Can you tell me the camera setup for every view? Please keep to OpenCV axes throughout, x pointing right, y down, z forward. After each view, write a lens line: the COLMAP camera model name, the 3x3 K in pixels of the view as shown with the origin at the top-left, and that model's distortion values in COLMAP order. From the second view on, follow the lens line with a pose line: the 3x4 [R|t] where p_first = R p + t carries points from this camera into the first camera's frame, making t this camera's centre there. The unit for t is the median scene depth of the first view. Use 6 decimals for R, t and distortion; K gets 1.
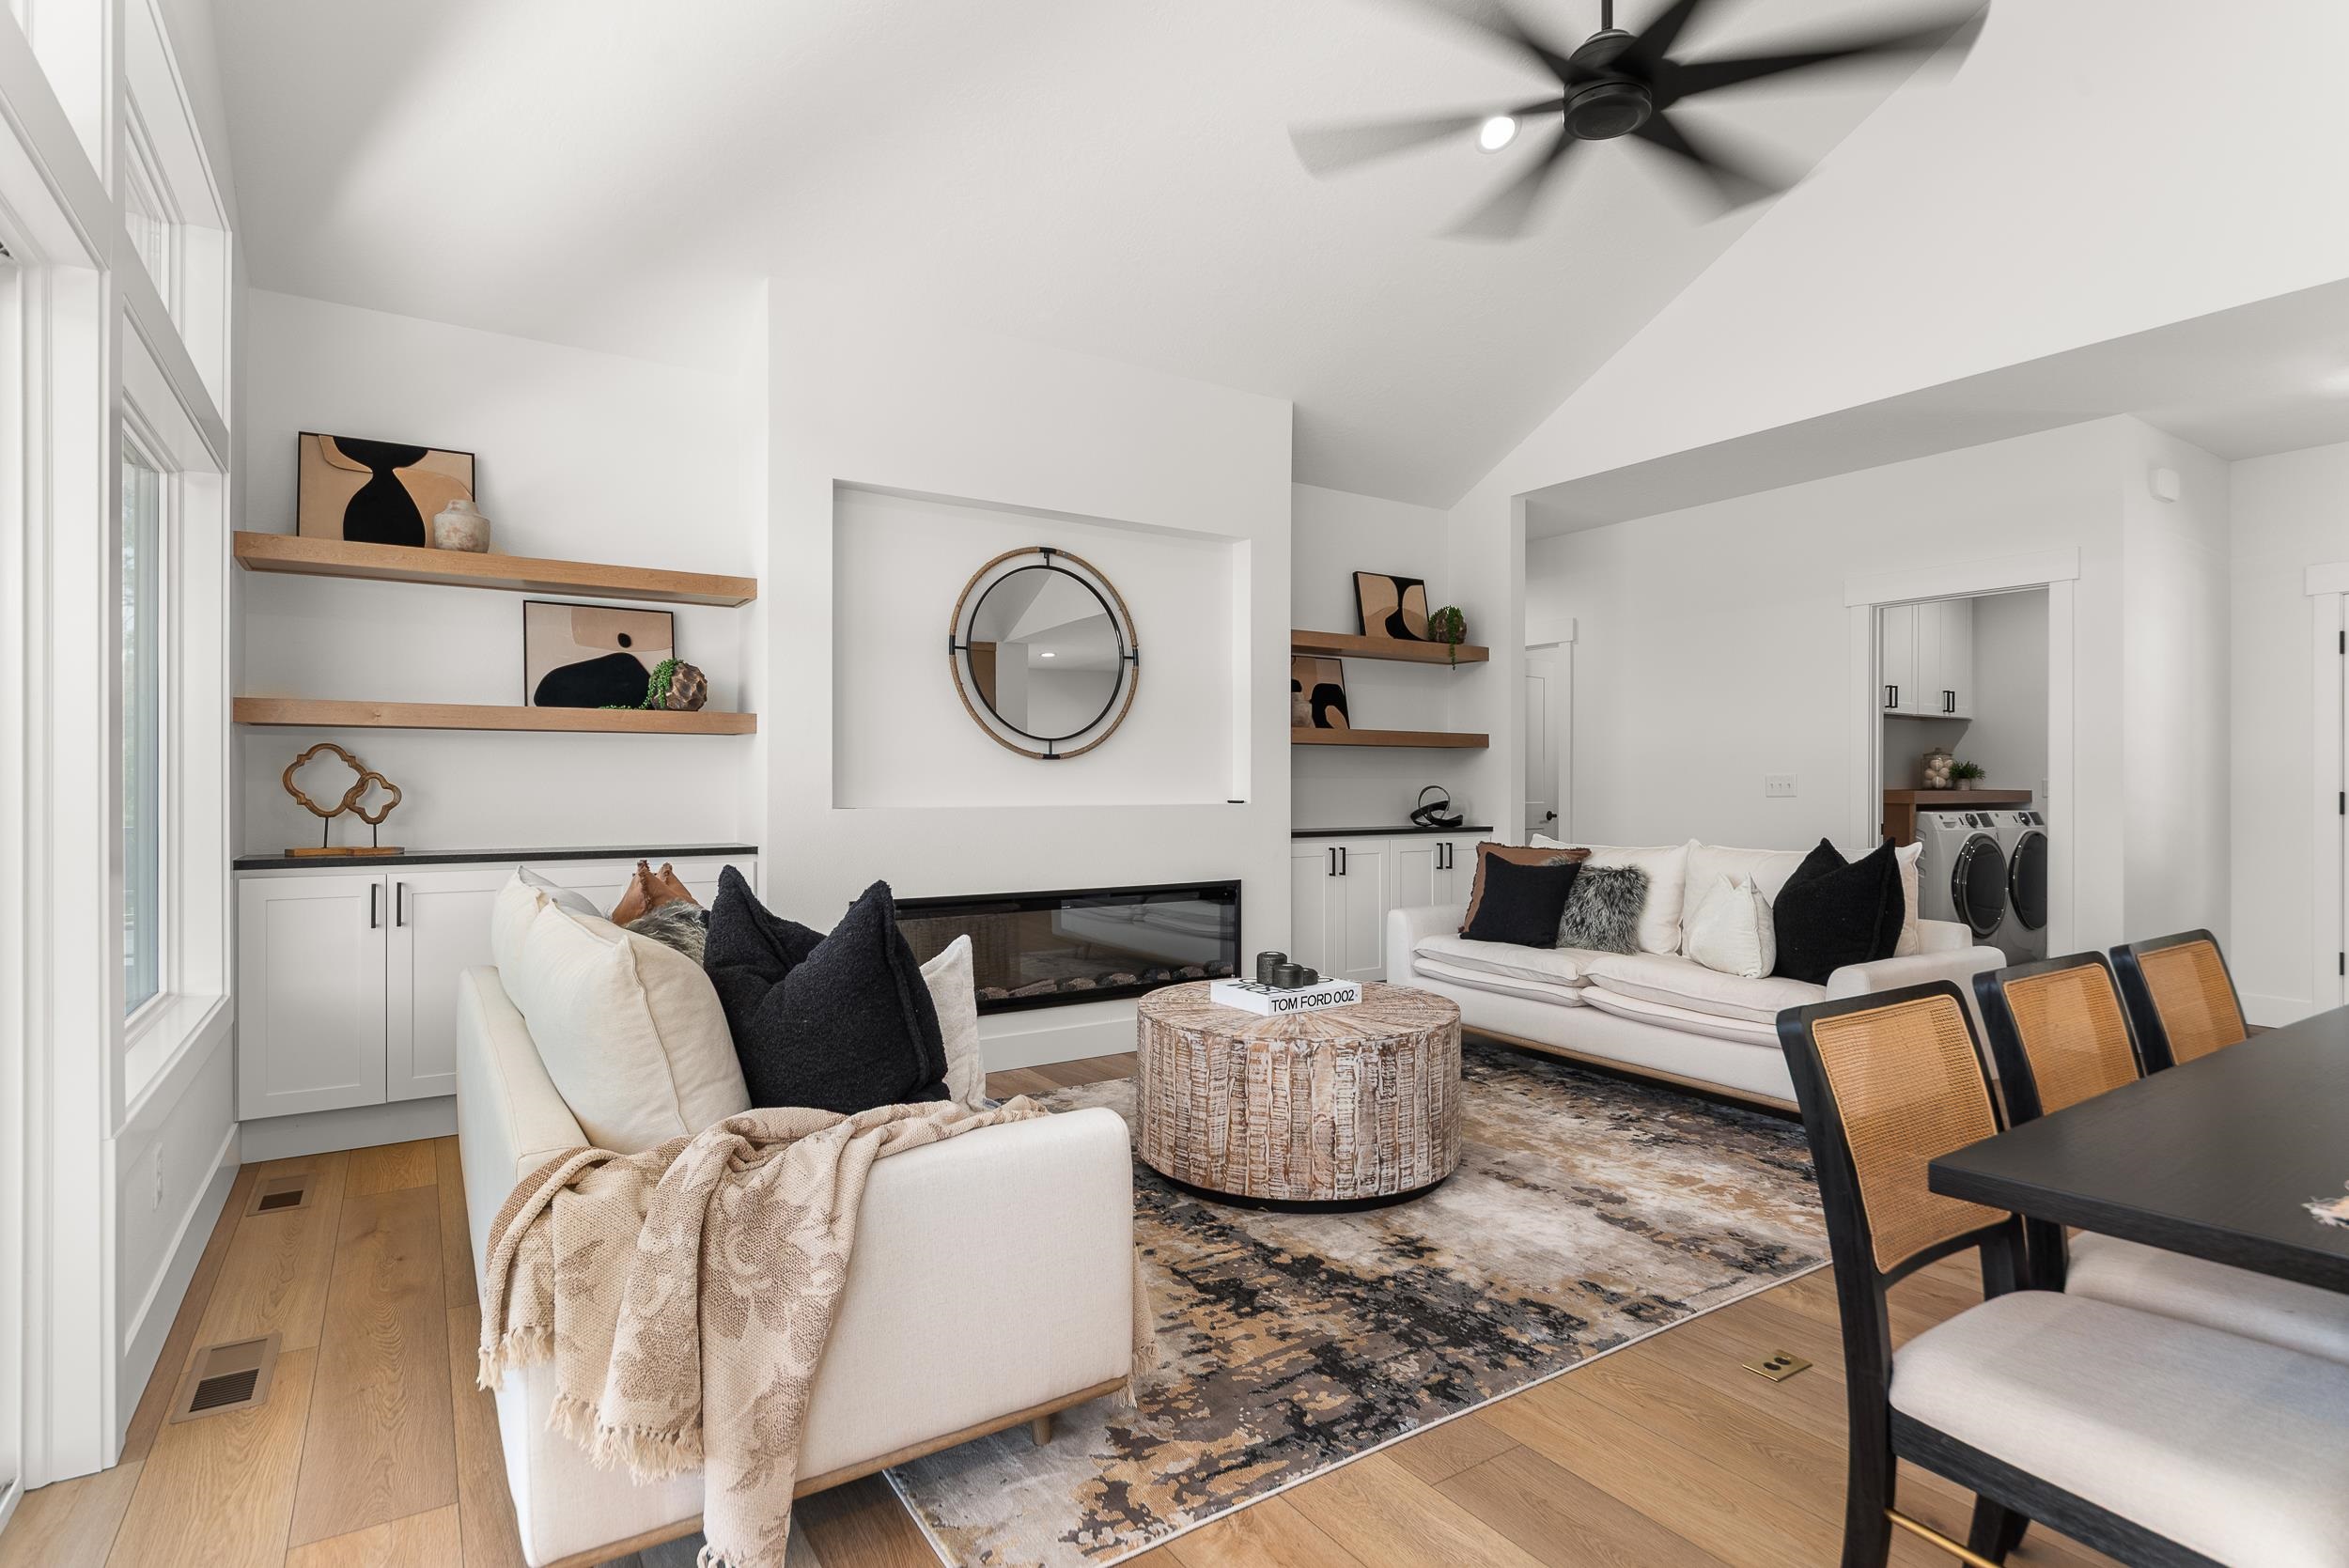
lens RADIAL K [[1197.3, 0, 1159.8], [0, 1197.3, 797.9], [0, 0, 1]] dist [-0.008522, -0.003295]
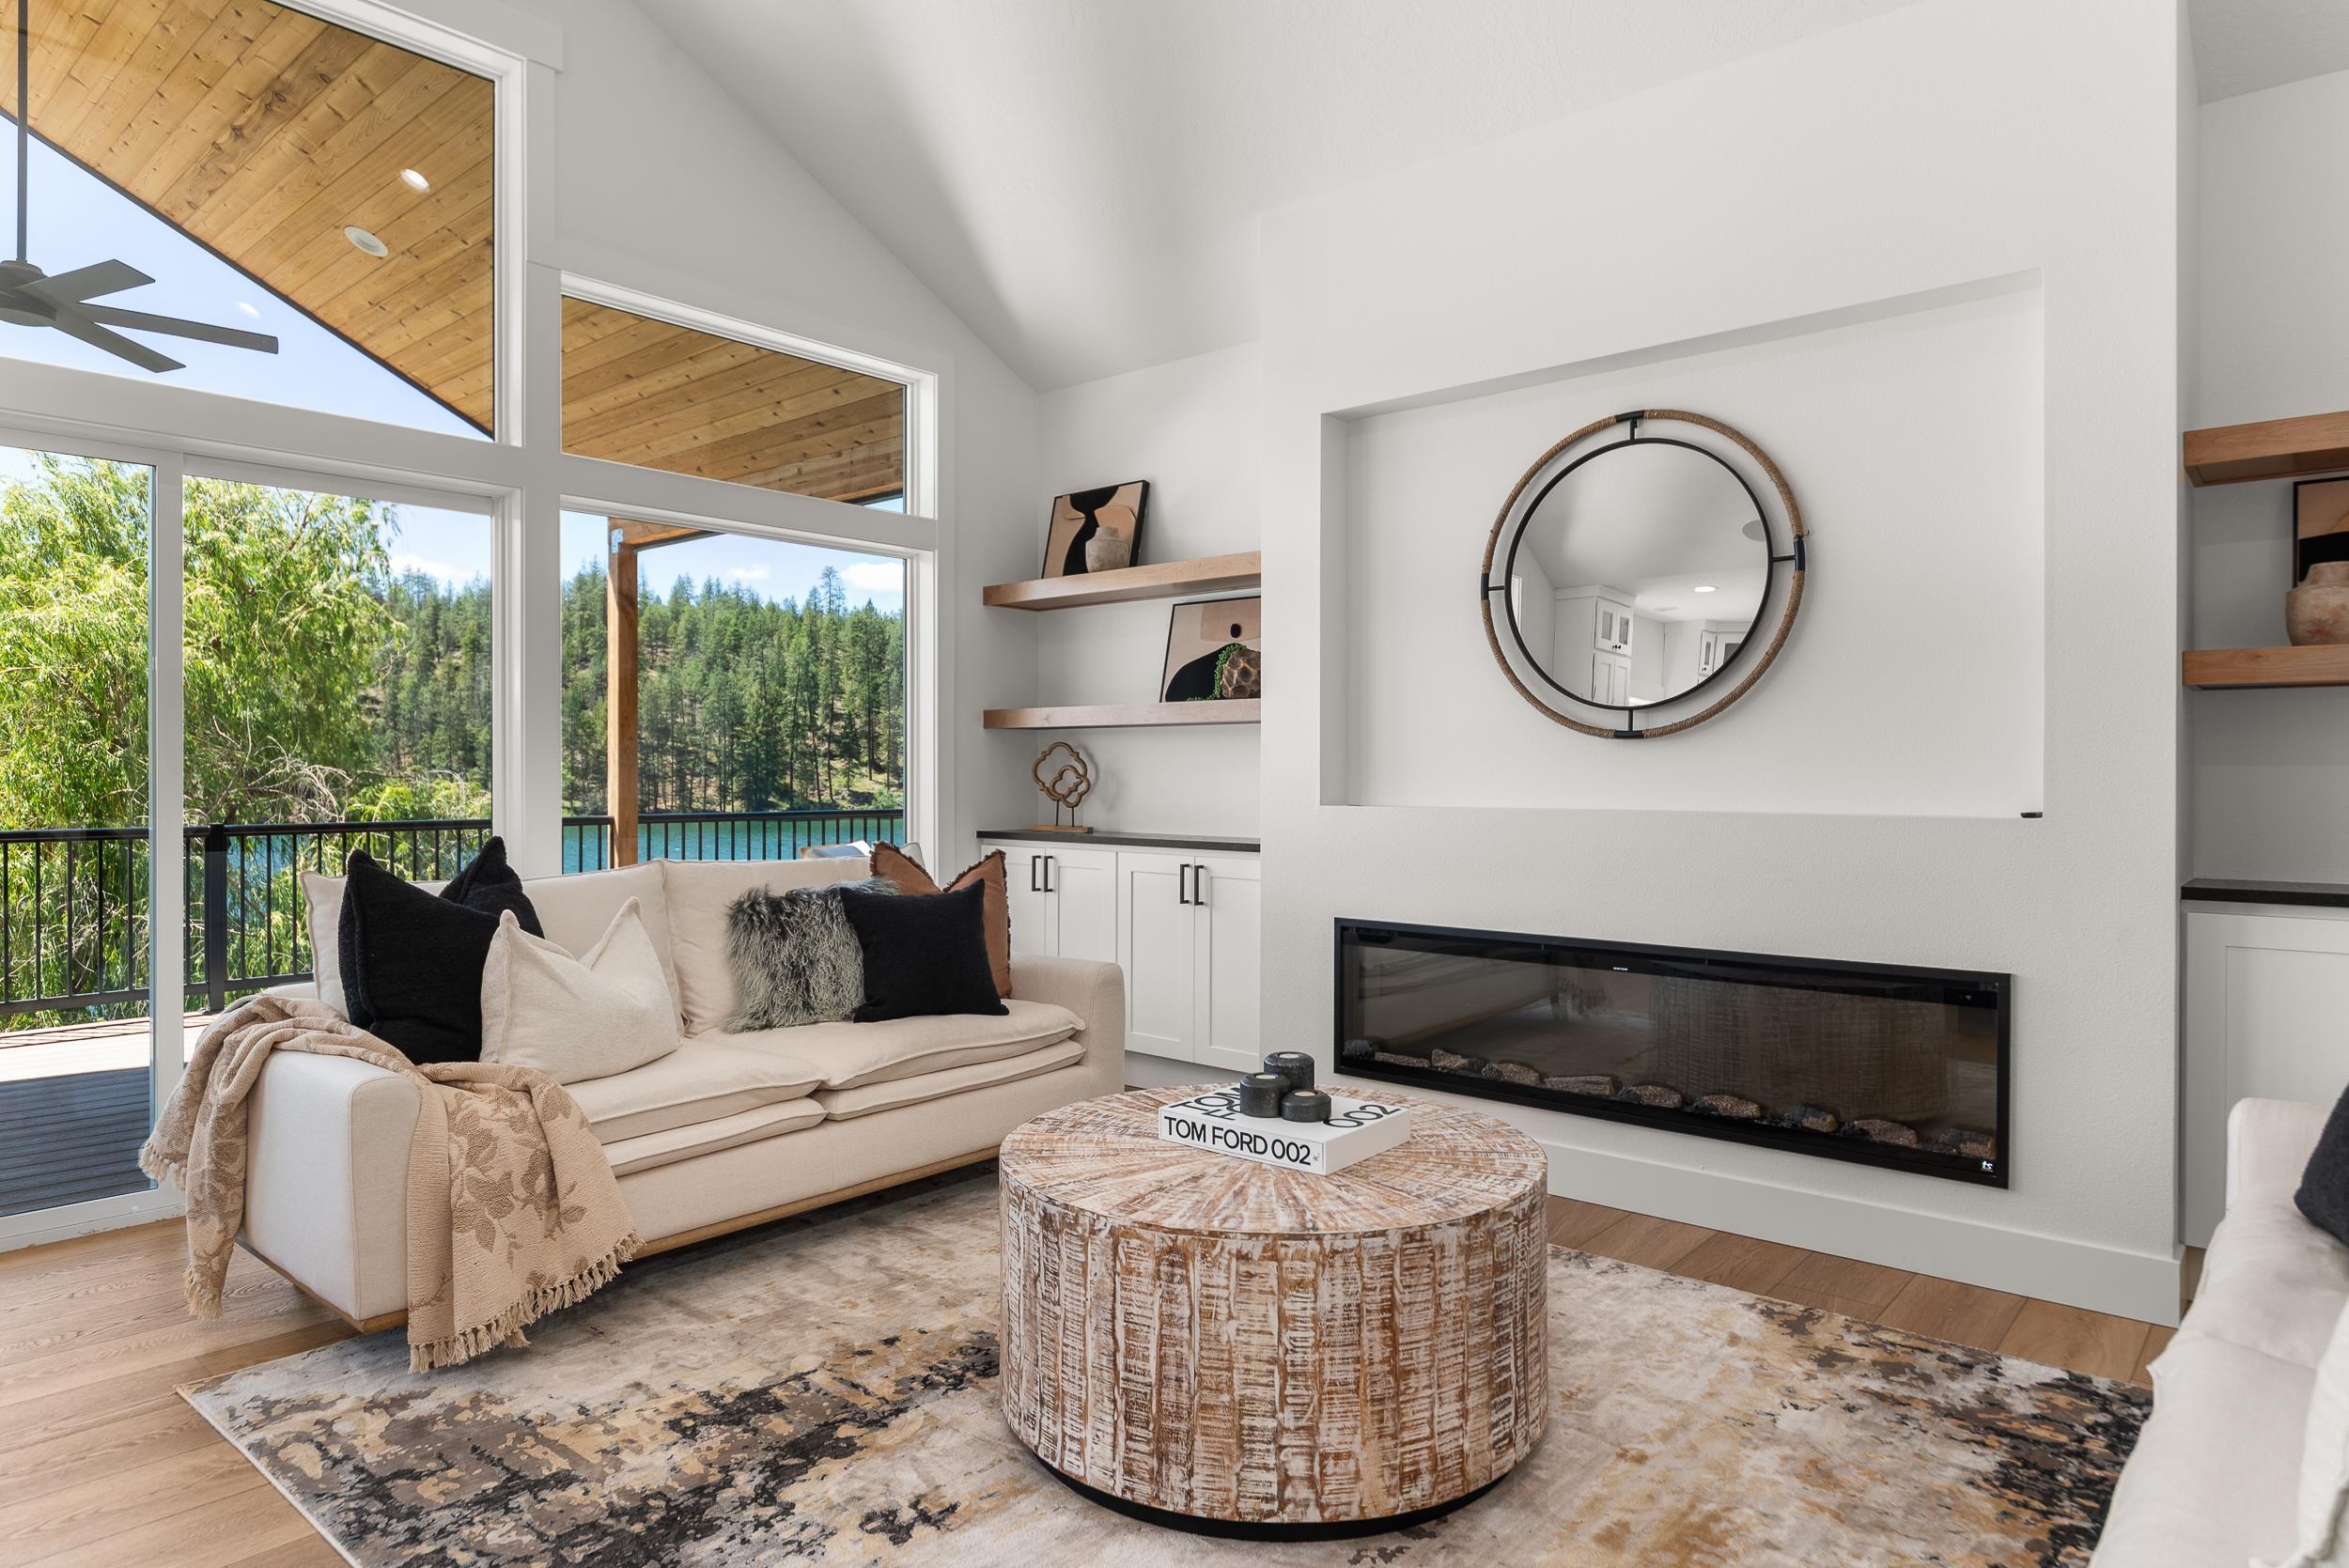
lens RADIAL K [[1362.5, 0, 1150.2], [0, 1362.5, 787.7], [0, 0, 1]] dist [-0.001045, -0.004477]
pose [[0.268377, 0.011023, -0.963251, 0.773129], [-0.011185, 0.999903, 0.008326, -0.012305], [0.963249, 0.008540, 0.268474, 0.775453]]
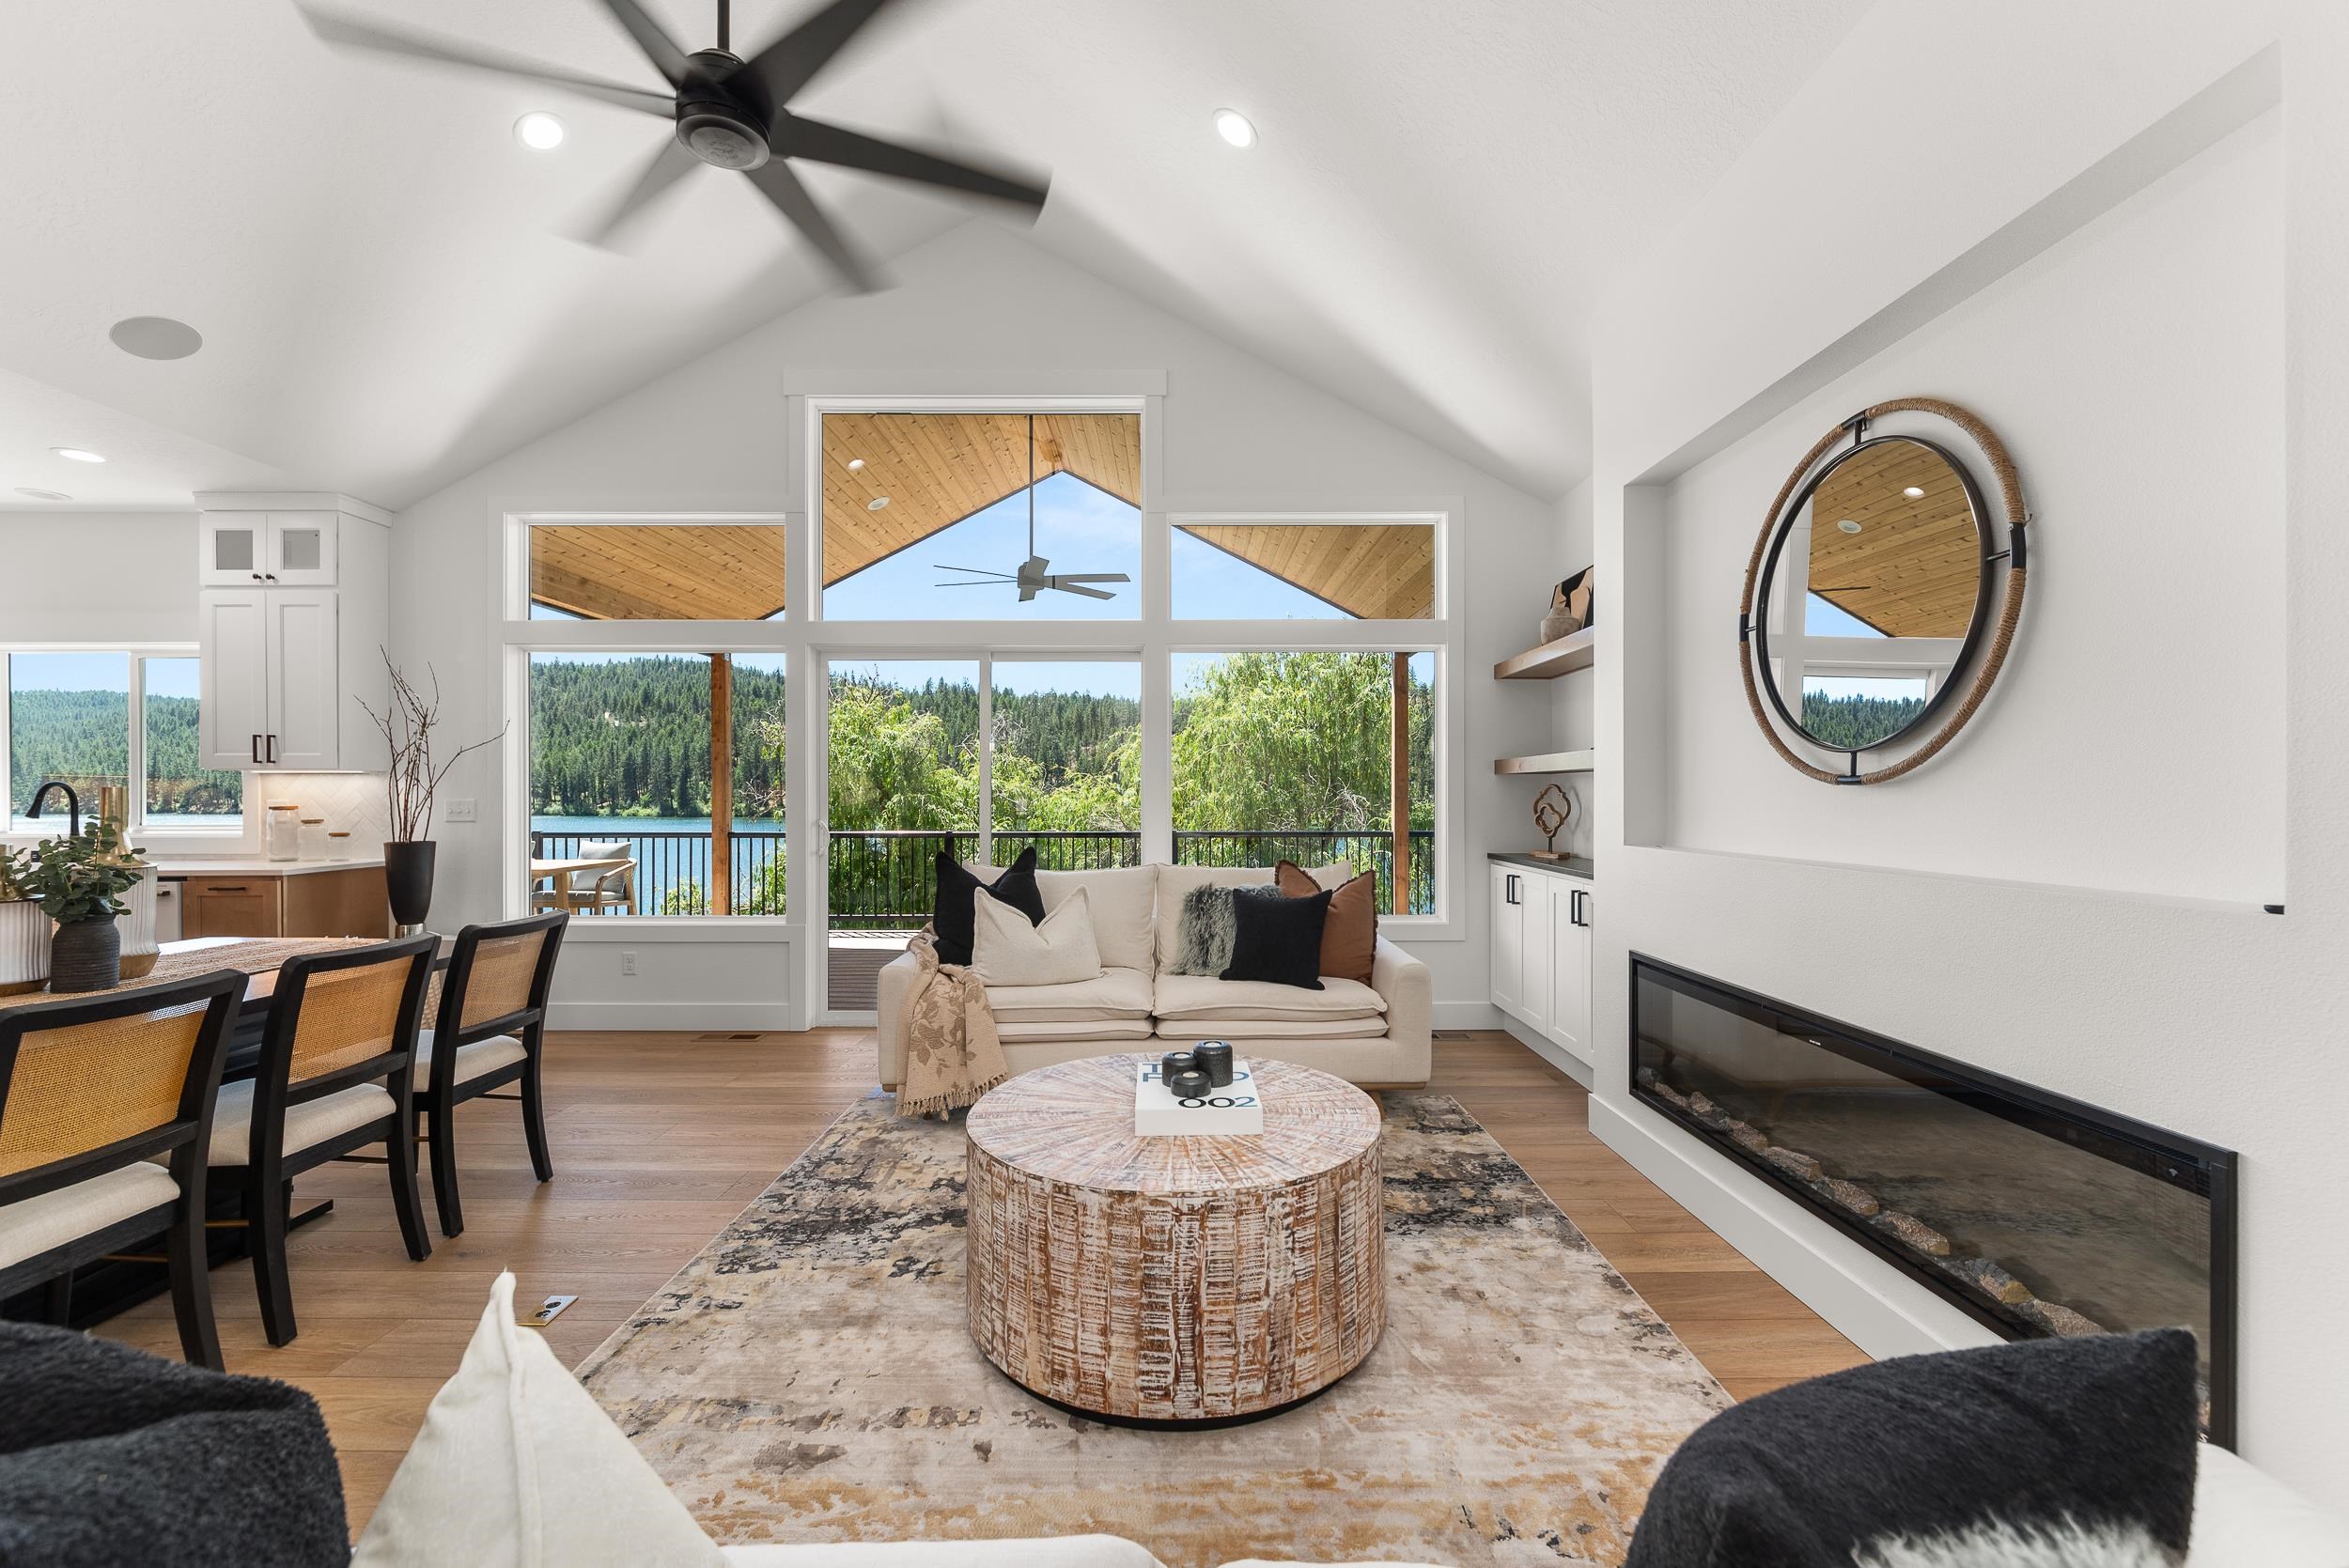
lens RADIAL K [[933.9, 0, 1161.7], [0, 933.9, 796.1], [0, 0, 1]] dist [-0.006720, 0.000435]
pose [[-0.543134, 0.001496, -0.839645, 0.650142], [-0.006977, 0.999956, 0.006295, -0.037752], [0.839617, 0.009277, -0.543099, 1.355593]]
